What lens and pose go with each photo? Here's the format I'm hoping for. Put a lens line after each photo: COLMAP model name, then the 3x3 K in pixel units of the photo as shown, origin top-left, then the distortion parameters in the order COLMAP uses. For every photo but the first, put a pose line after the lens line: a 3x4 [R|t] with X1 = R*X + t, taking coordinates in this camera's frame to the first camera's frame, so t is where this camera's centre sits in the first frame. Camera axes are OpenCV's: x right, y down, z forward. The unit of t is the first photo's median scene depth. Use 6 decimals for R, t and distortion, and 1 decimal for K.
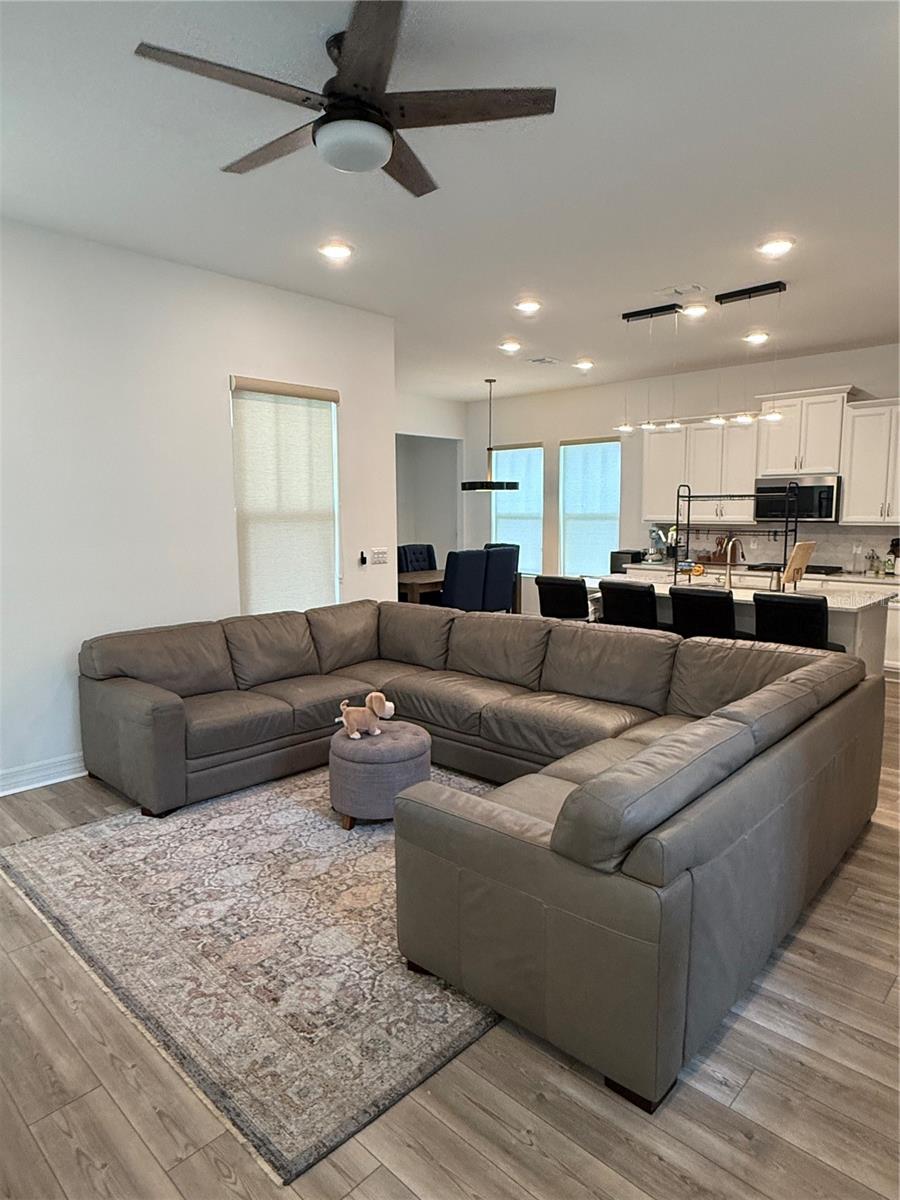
lens RADIAL K [[714.7, 0, 453.5], [0, 714.7, 599.1], [0, 0, 1]] dist [-0.002833, 0.000280]
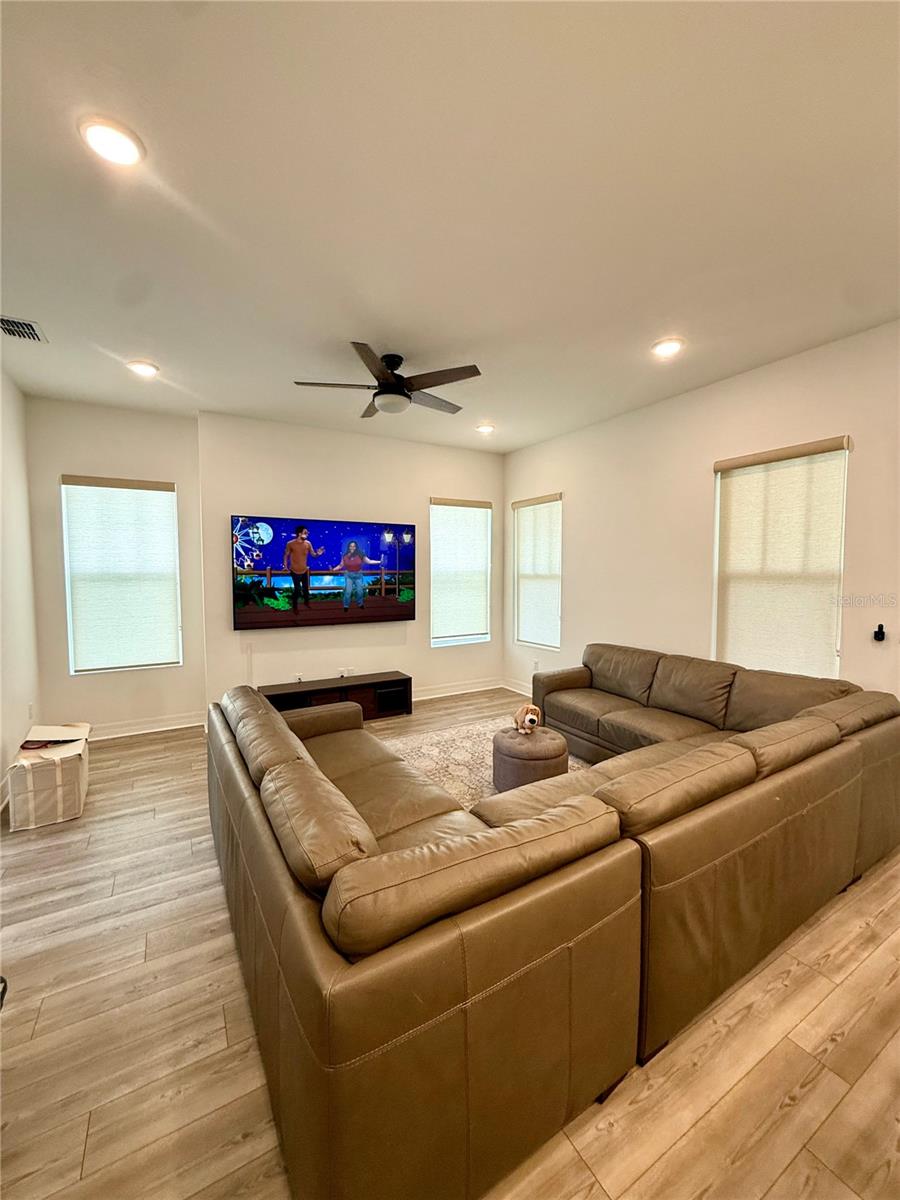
lens RADIAL K [[481.2, 0, 455.1], [0, 481.2, 599.2], [0, 0, 1]] dist [0.003469, -0.000333]
pose [[-0.279201, 0.064199, -0.958084, 0.591395], [-0.112919, 0.988644, 0.099153, -0.107778], [0.953570, 0.135870, -0.268782, 0.794168]]
